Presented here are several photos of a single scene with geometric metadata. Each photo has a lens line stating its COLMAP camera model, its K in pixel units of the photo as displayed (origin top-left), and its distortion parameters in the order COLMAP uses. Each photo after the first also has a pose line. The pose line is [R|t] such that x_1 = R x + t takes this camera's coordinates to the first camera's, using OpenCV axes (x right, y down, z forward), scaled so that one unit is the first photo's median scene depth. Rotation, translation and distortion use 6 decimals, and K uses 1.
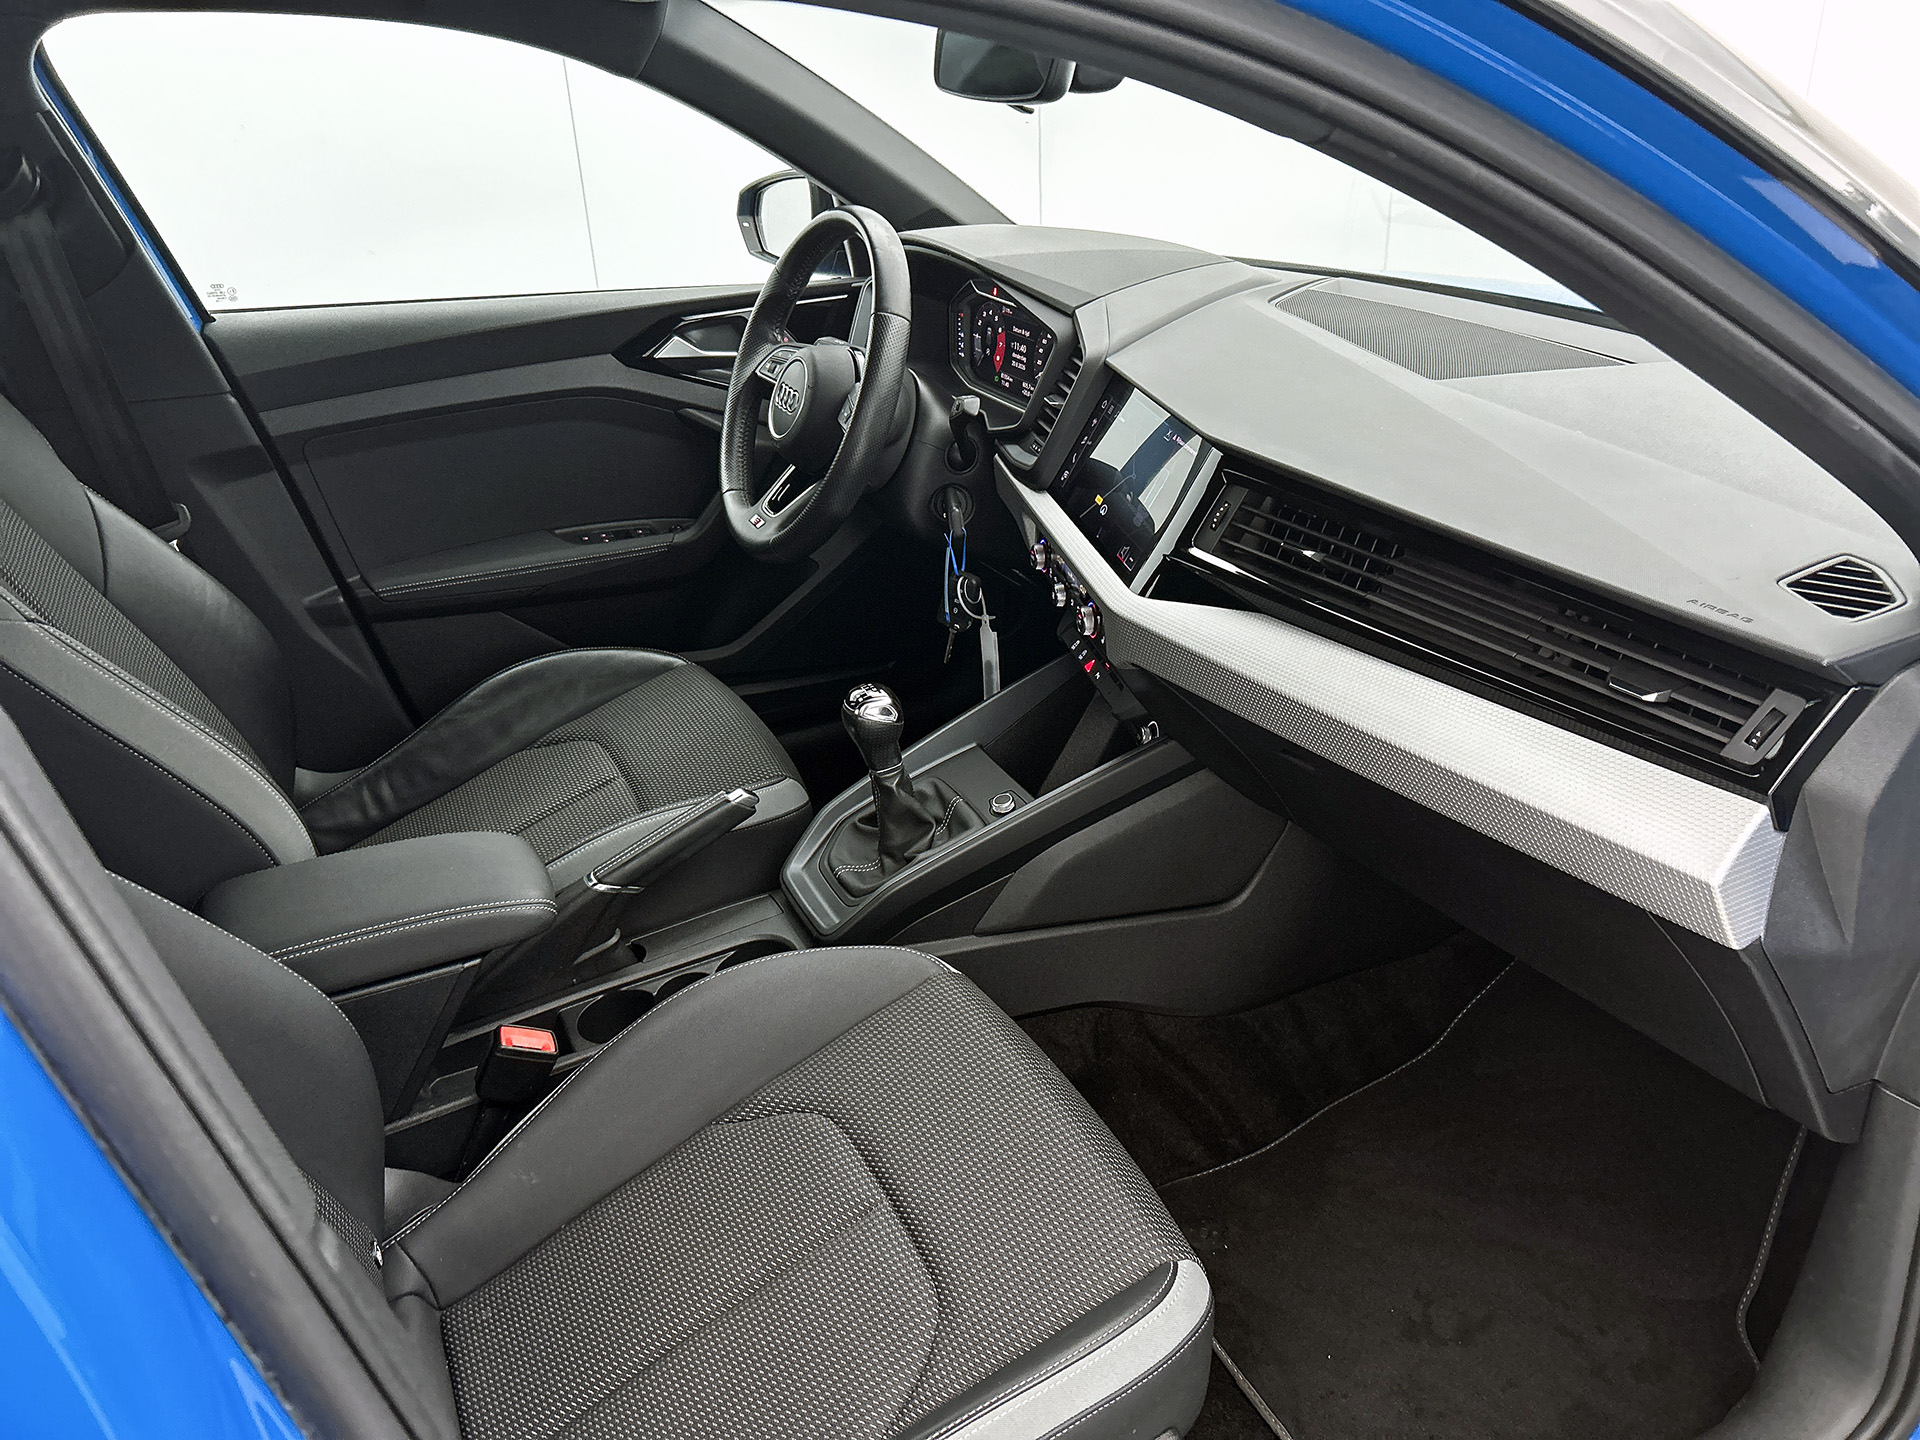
lens RADIAL K [[1441.8, 0, 960.0], [0, 1441.8, 720.0], [0, 0, 1]] dist [0.051391, -0.080481]
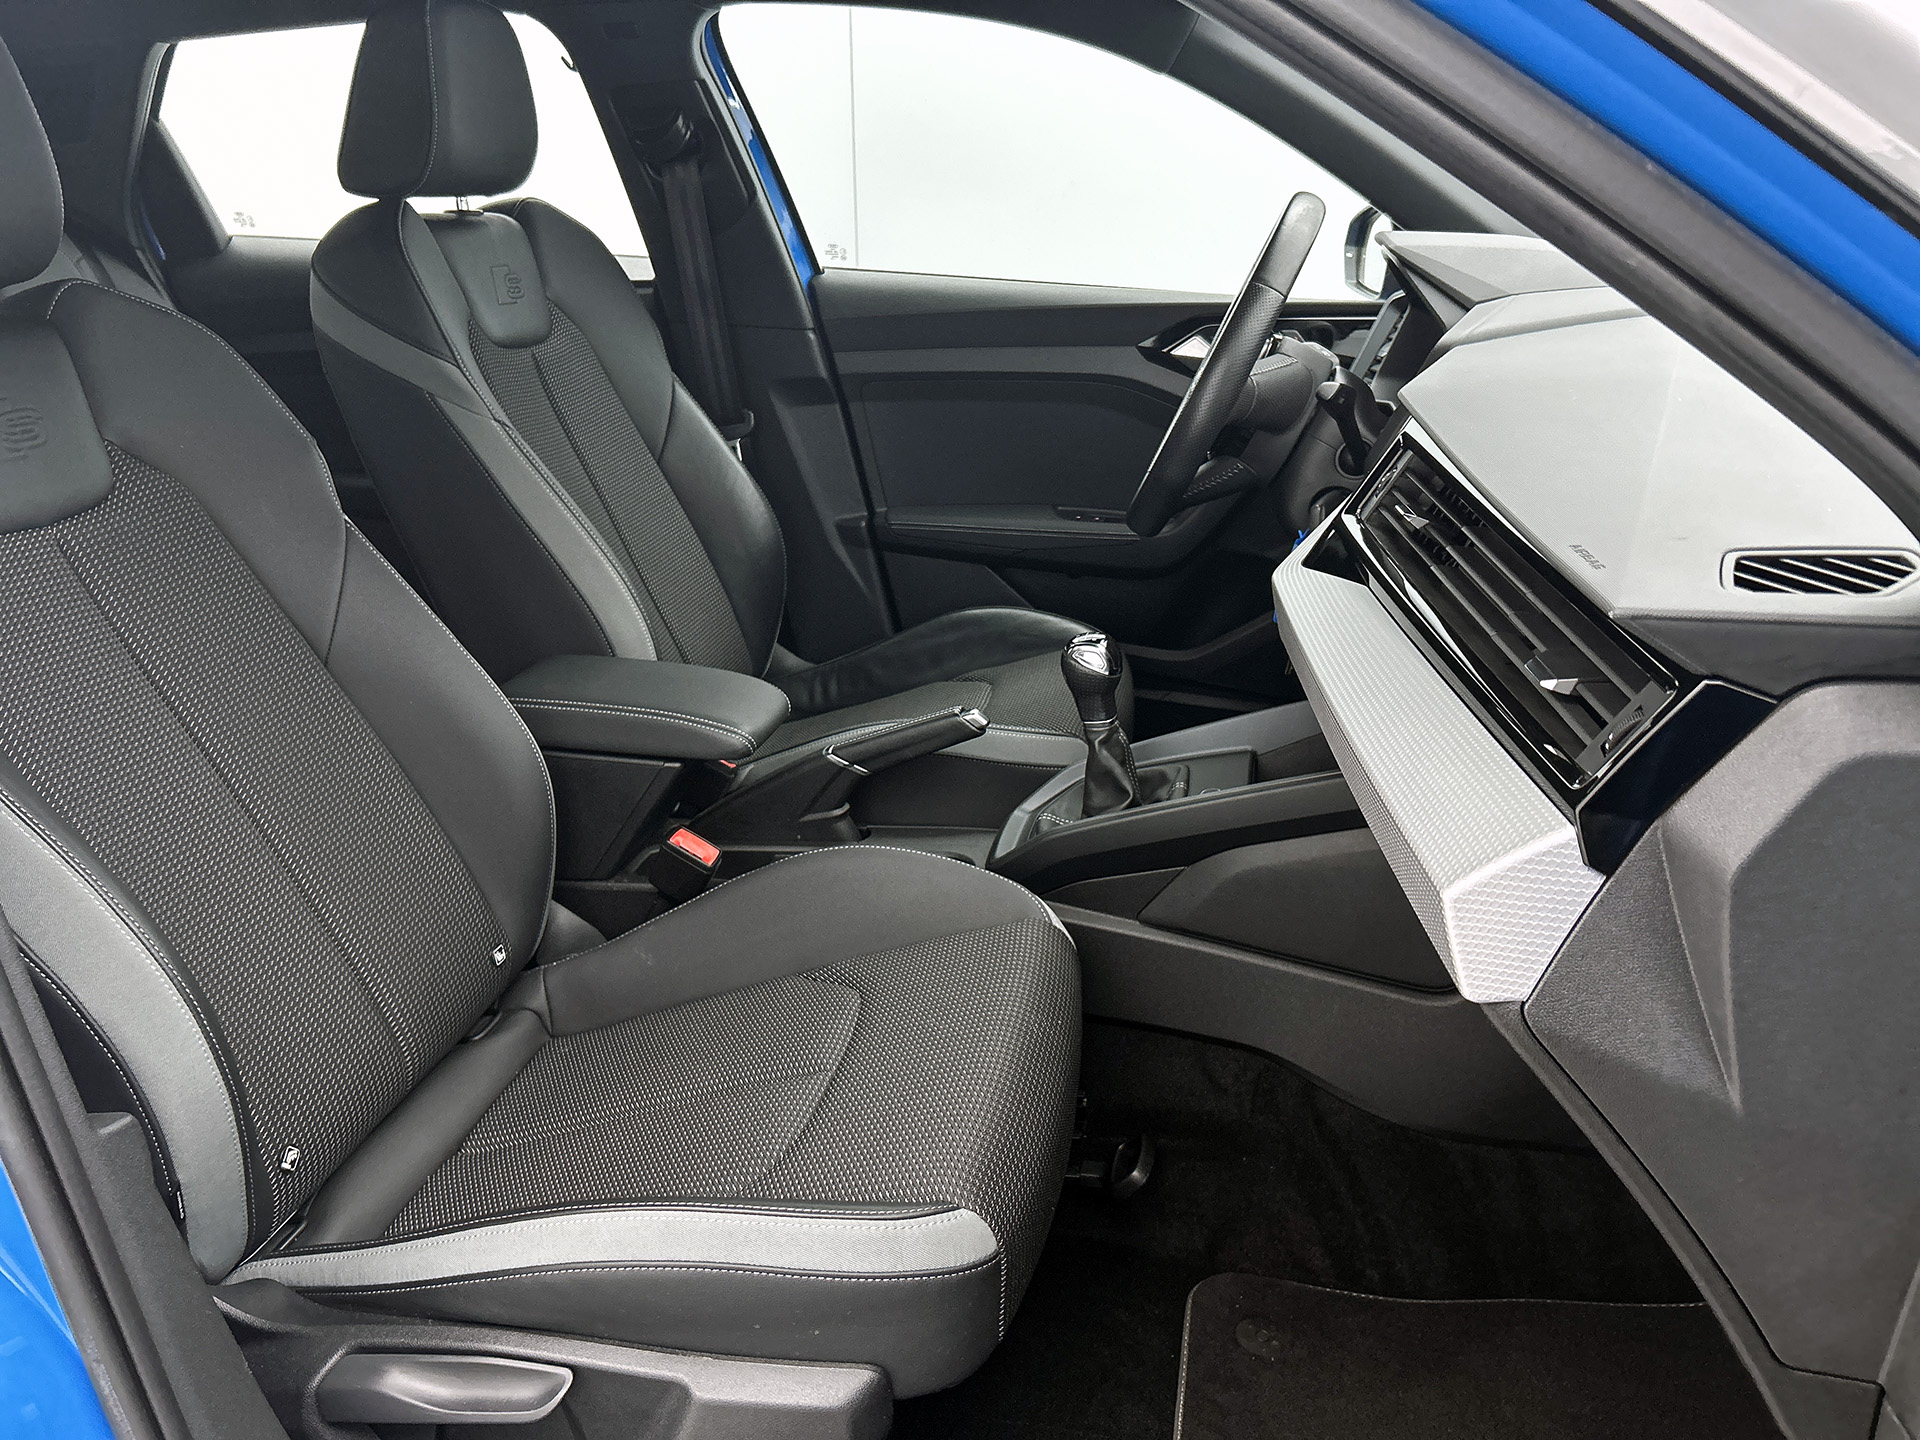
lens RADIAL K [[1441.8, 0, 960.0], [0, 1441.8, 720.0], [0, 0, 1]] dist [0.051391, -0.080481]
pose [[0.800817, 0.244591, -0.546687, 0.328340], [-0.290331, 0.956922, 0.002840, 0.045107], [0.523831, 0.156446, 0.837332, 0.107428]]
